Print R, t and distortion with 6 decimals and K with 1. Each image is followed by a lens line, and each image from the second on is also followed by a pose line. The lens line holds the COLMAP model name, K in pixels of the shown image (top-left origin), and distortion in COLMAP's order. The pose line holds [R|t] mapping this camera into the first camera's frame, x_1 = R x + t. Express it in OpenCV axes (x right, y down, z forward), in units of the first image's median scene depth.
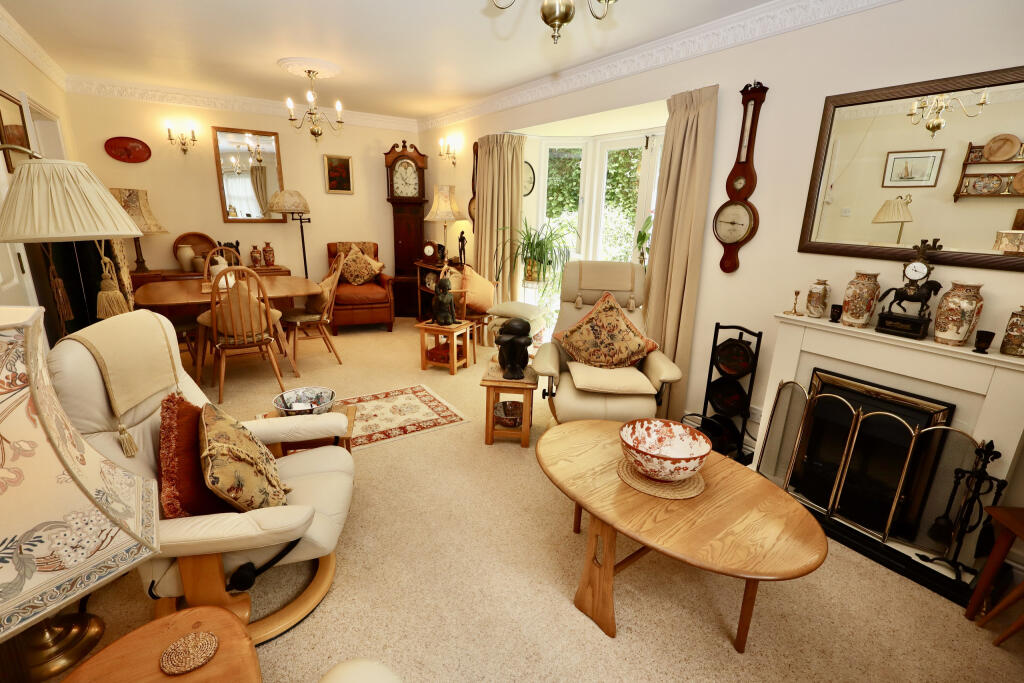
lens RADIAL K [[471.5, 0, 514.6], [0, 471.5, 344.3], [0, 0, 1]] dist [-0.000346, -0.000096]
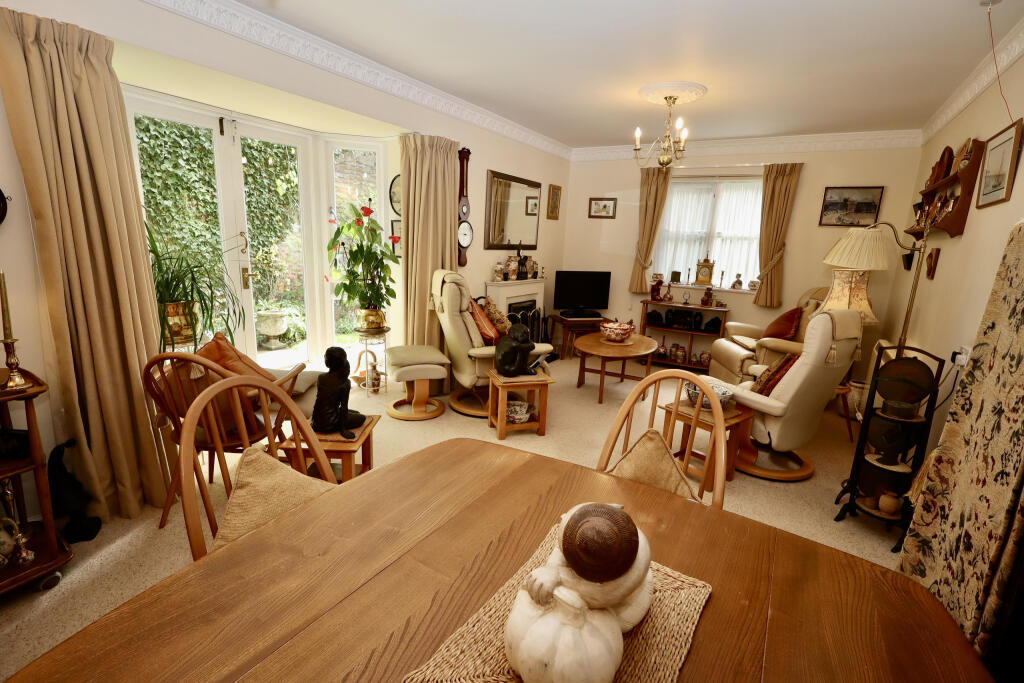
lens RADIAL K [[471.5, 0, 514.6], [0, 471.5, 344.3], [0, 0, 1]] dist [-0.000346, -0.000096]
pose [[-0.403730, -0.243955, 0.881753, -1.080014], [0.203568, 0.915677, 0.346549, -0.443647], [-0.891943, 0.319409, -0.320024, 1.512068]]
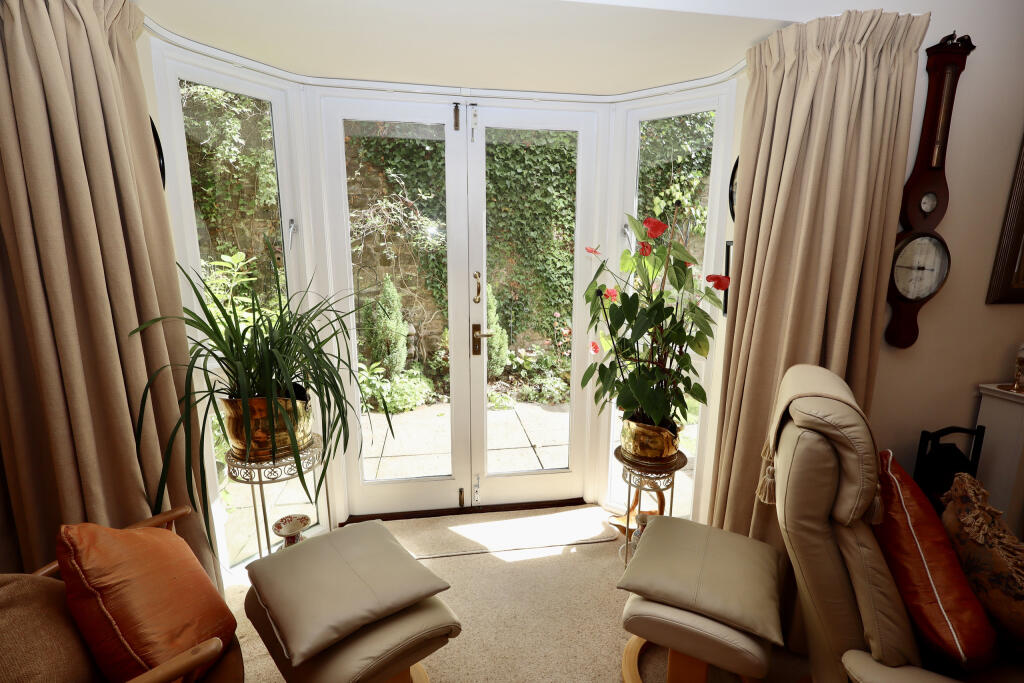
lens RADIAL K [[471.5, 0, 514.6], [0, 471.5, 344.3], [0, 0, 1]] dist [-0.000346, -0.000096]
pose [[0.435661, -0.203214, 0.876872, -0.304070], [0.256840, 0.961746, 0.095277, -0.364950], [-0.862690, 0.183707, 0.471188, 1.216193]]
